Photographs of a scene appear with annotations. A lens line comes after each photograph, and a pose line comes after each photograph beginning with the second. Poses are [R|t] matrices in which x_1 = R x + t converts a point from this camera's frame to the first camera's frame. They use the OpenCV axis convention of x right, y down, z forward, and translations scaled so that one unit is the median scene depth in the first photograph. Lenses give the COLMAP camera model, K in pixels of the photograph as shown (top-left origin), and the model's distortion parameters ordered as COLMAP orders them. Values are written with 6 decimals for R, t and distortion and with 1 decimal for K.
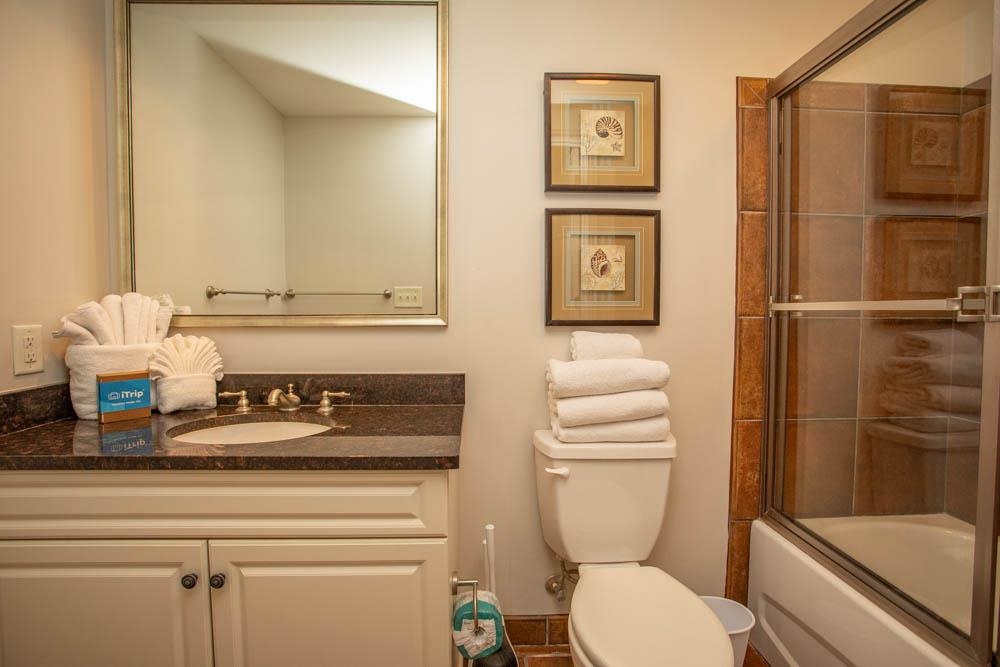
lens RADIAL K [[484.2, 0, 497.2], [0, 484.2, 328.2], [0, 0, 1]] dist [-0.079605, 0.034555]
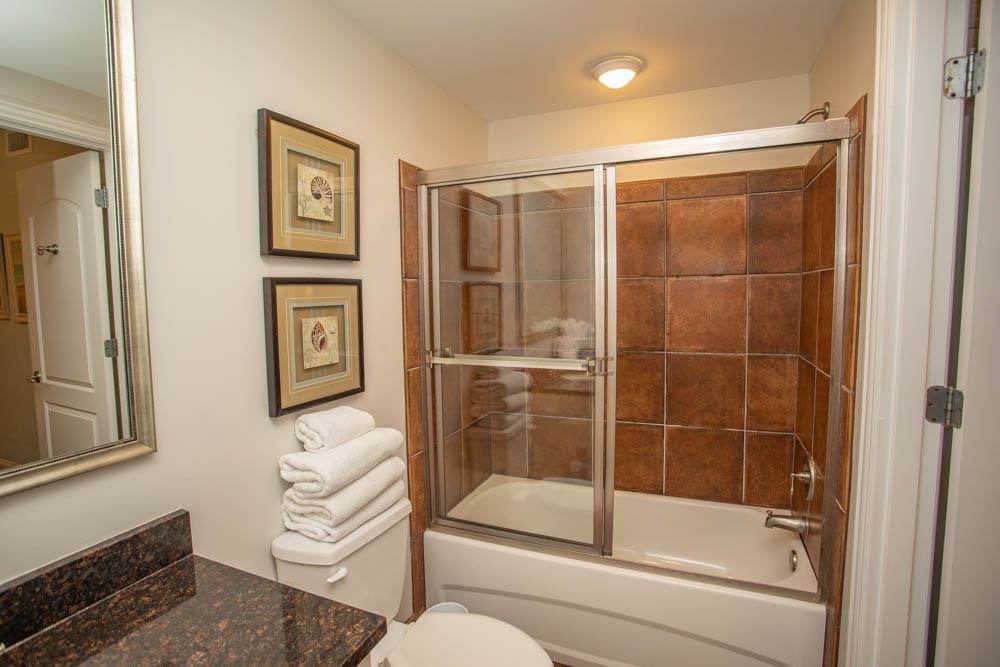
lens RADIAL K [[493.3, 0, 493.7], [0, 493.3, 330.4], [0, 0, 1]] dist [-0.025285, 0.000302]
pose [[0.428709, -0.079453, 0.899942, -0.496667], [0.044803, 0.996769, 0.066659, -0.197774], [-0.902331, 0.011742, 0.430884, 0.295149]]
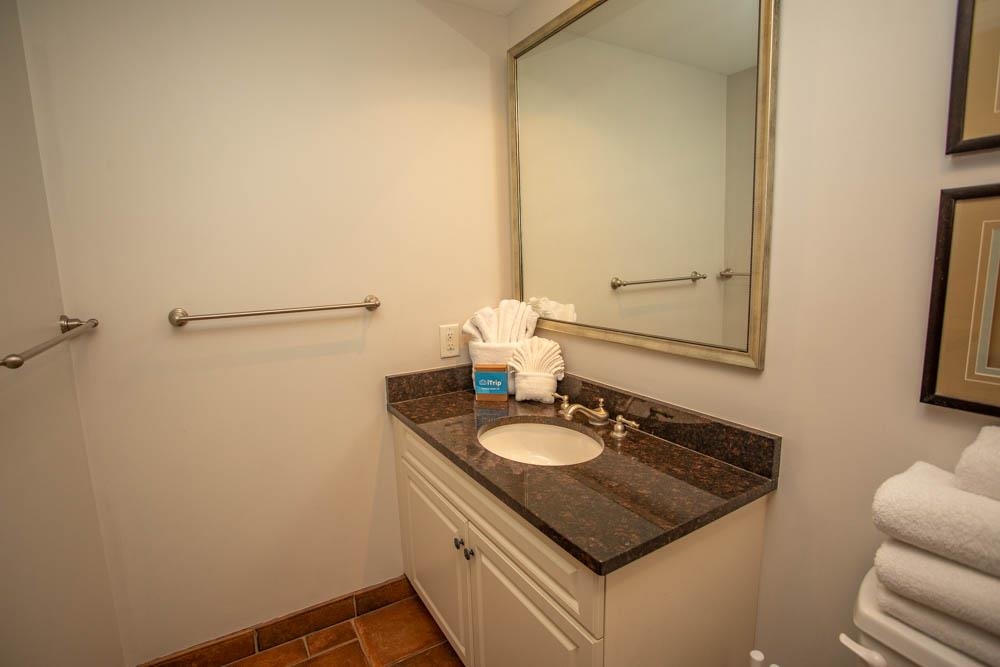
lens RADIAL K [[484.2, 0, 497.2], [0, 484.2, 328.2], [0, 0, 1]] dist [-0.079605, 0.034555]
pose [[0.482152, 0.116239, -0.868342, 0.328265], [-0.010340, 0.991845, 0.127031, -0.156998], [0.876027, -0.052269, 0.479422, 0.313203]]
